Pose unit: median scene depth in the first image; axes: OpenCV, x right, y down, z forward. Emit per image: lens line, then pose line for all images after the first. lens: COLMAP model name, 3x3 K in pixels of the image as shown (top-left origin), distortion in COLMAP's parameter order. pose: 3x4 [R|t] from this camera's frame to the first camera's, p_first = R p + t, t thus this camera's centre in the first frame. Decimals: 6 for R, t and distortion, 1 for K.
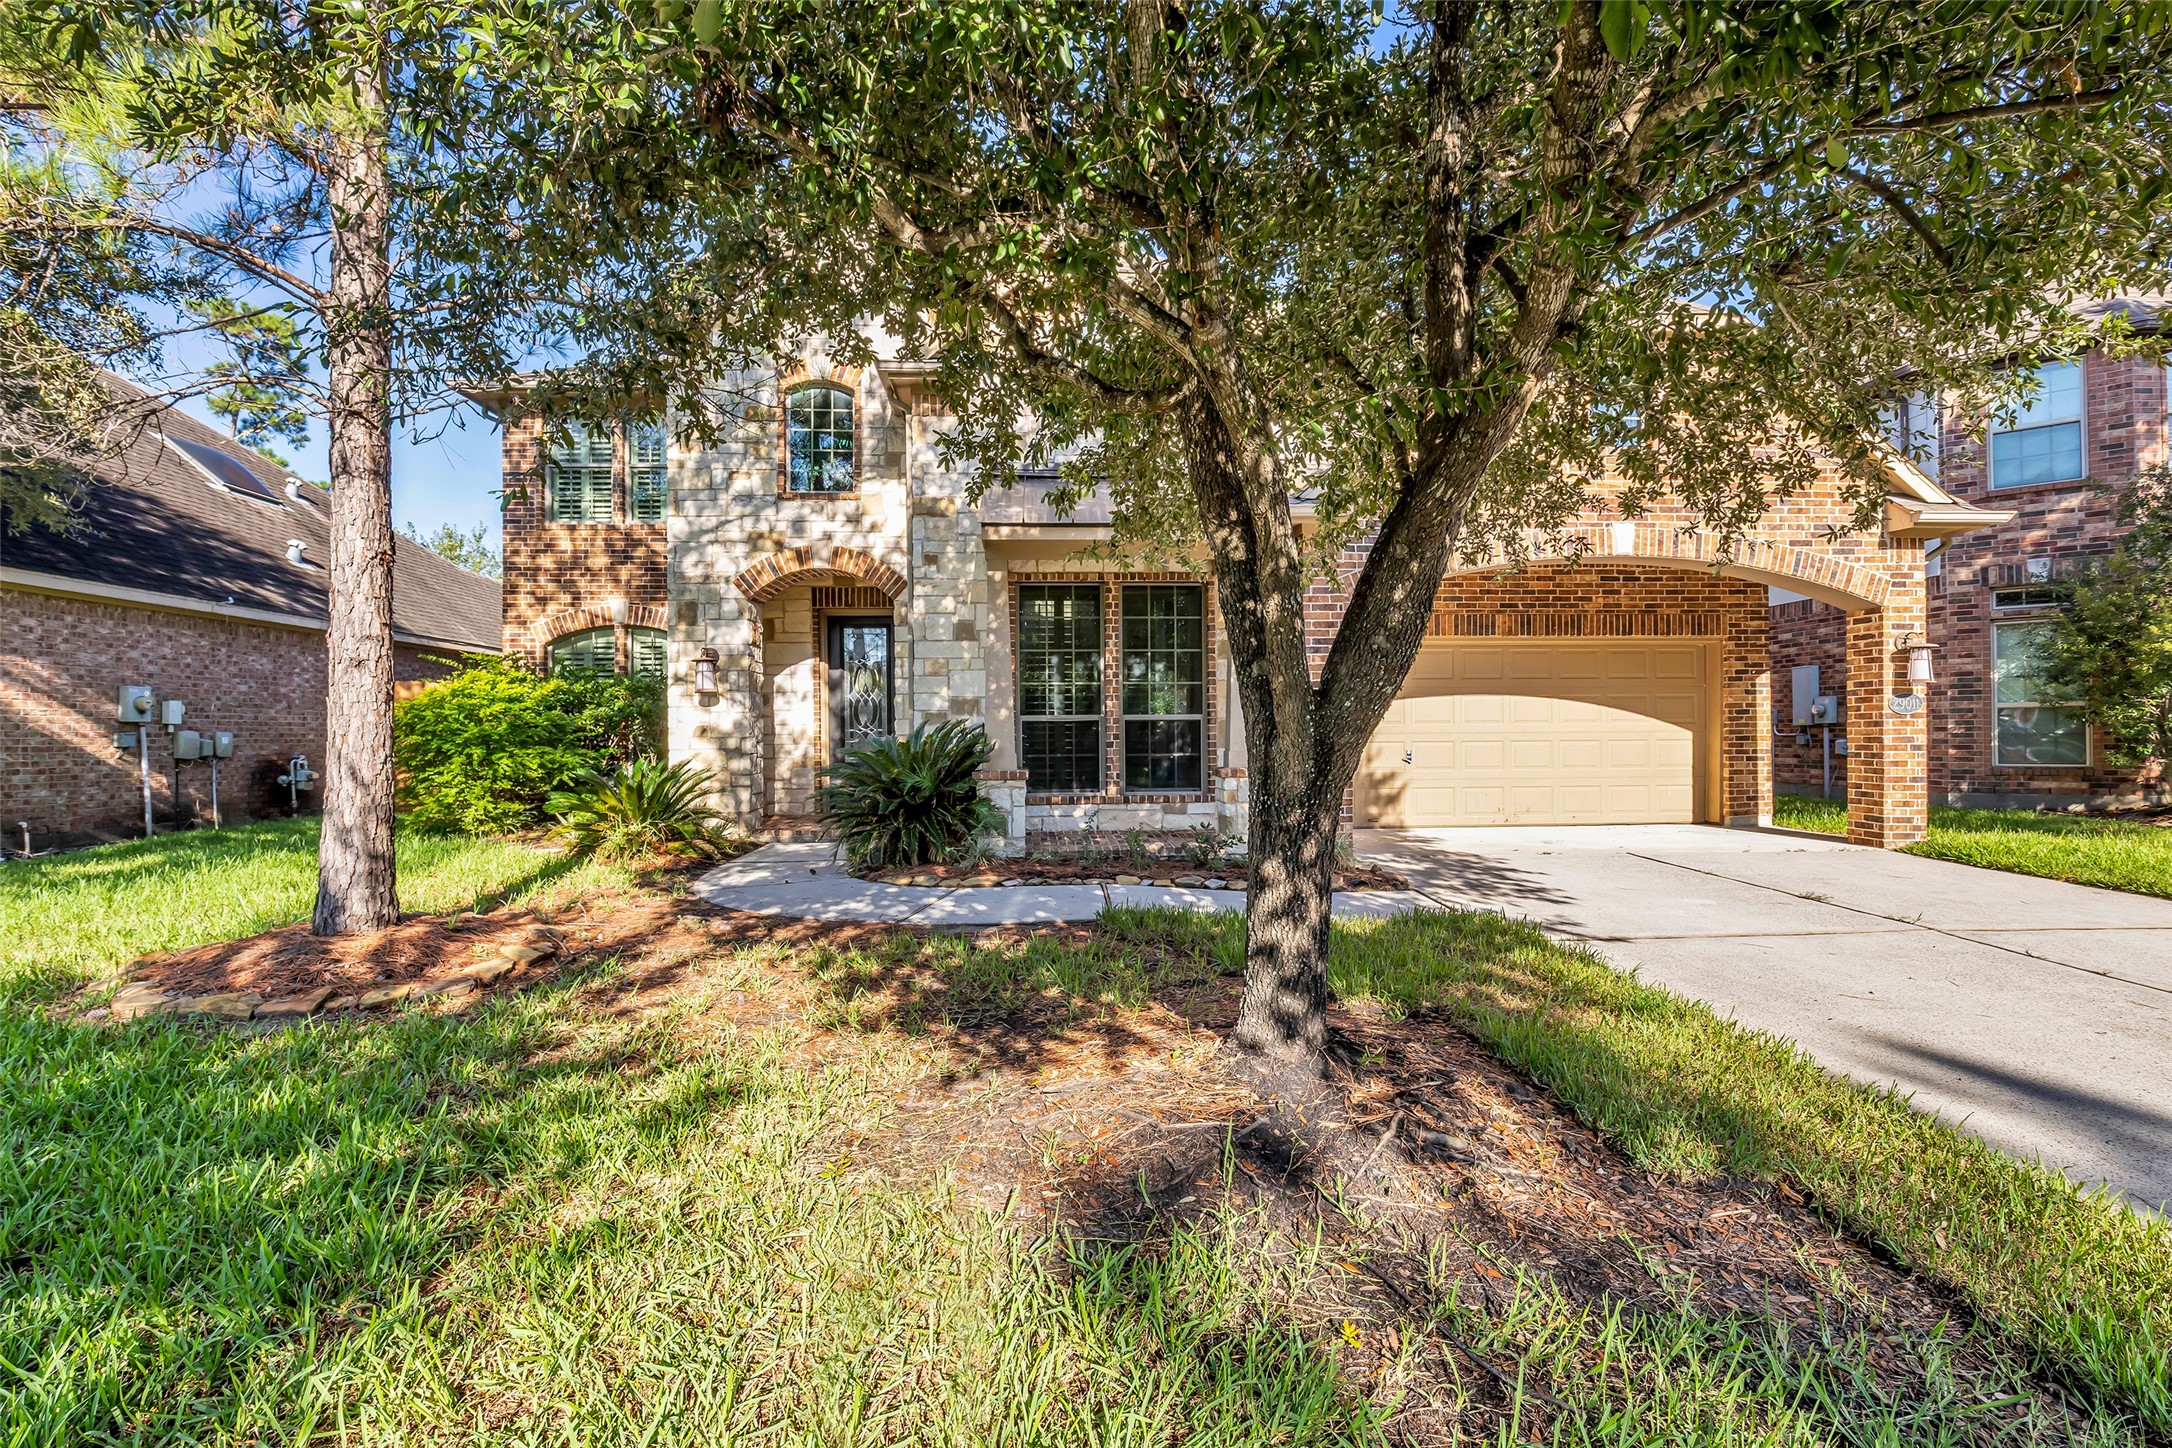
lens RADIAL K [[1027.5, 0, 1082.7], [0, 1027.5, 733.7], [0, 0, 1]] dist [0.000719, -0.000037]
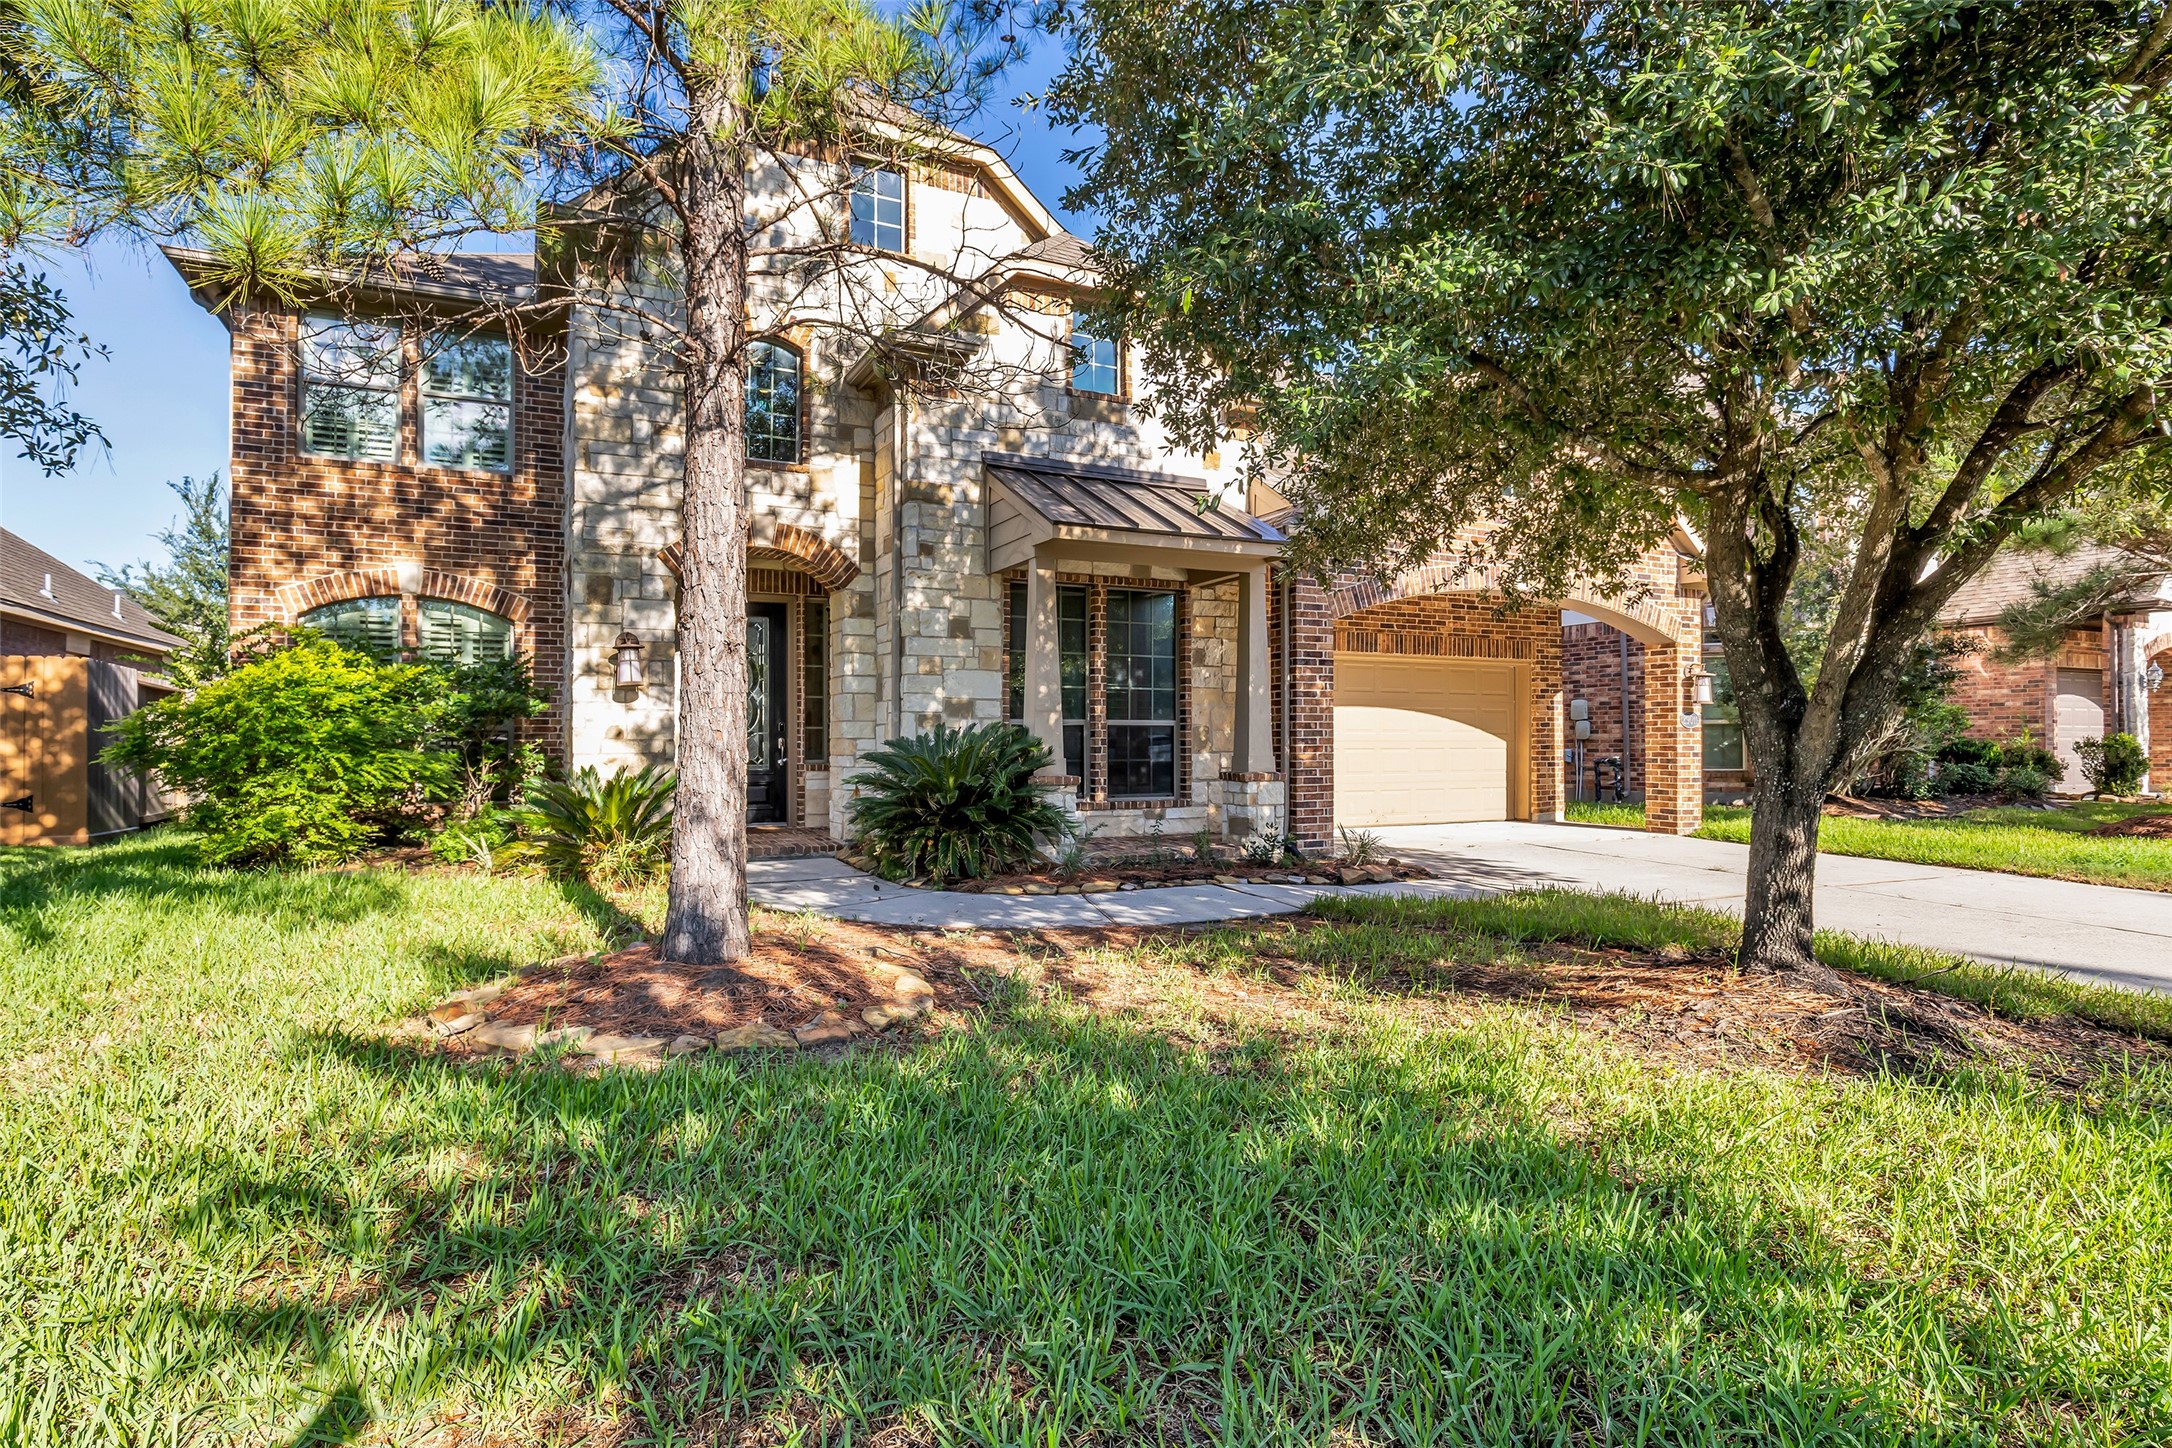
lens RADIAL K [[1139.5, 0, 1094.3], [0, 1139.5, 721.4], [0, 0, 1]] dist [0.021229, 0.001446]
pose [[0.918126, 0.013783, 0.396048, -0.382588], [-0.005718, 0.999752, -0.021535, 0.006401], [-0.396247, 0.017507, 0.917977, -0.003440]]
